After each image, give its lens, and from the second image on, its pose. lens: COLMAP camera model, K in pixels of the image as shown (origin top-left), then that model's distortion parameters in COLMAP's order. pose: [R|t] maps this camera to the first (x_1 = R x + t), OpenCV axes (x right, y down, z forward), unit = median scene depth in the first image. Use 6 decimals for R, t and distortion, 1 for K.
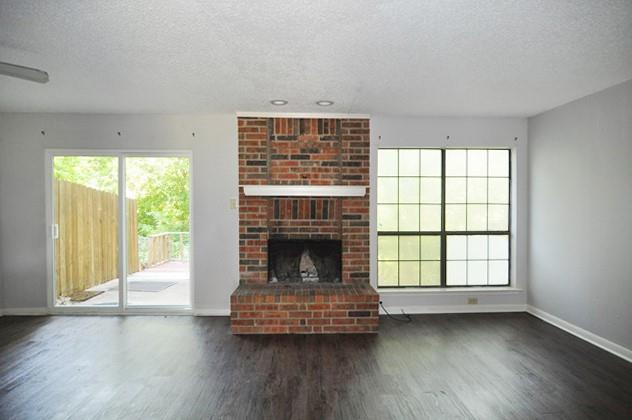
lens RADIAL K [[357.6, 0, 312.0], [0, 357.6, 212.1], [0, 0, 1]] dist [-0.010758, -0.008613]
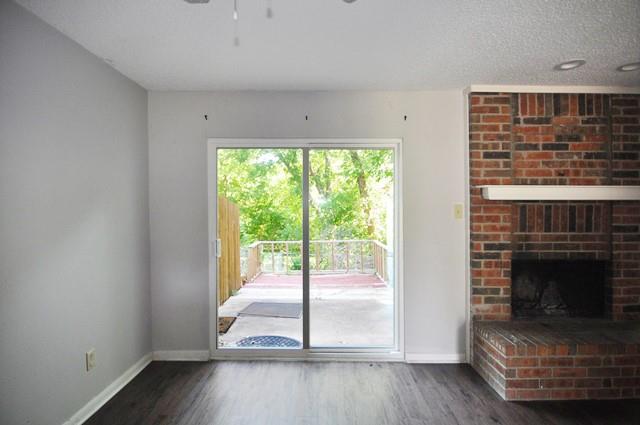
lens RADIAL K [[362.2, 0, 287.2], [0, 362.2, 204.8], [0, 0, 1]] dist [-0.010758, -0.008613]
pose [[0.998527, -0.003361, -0.054155, -0.539610], [0.002637, 0.999906, -0.013434, -0.027035], [0.054195, 0.013272, 0.998442, 0.242191]]
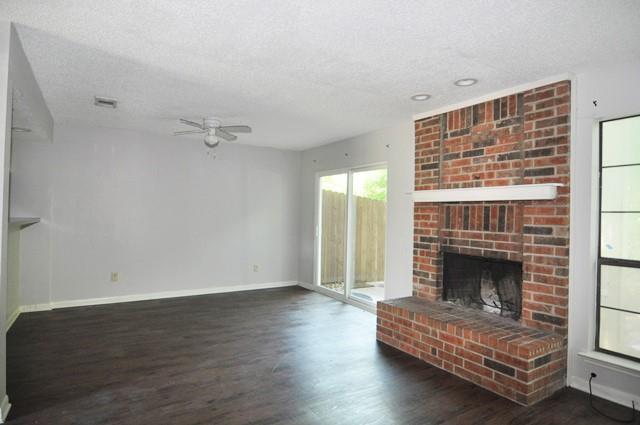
lens RADIAL K [[362.2, 0, 314.0], [0, 362.2, 214.8], [0, 0, 1]] dist [-0.010758, -0.008613]
pose [[0.484569, 0.007621, -0.874720, 0.508712], [-0.037220, 0.999236, -0.011912, 0.008432], [0.873961, 0.038329, 0.484483, 0.295999]]
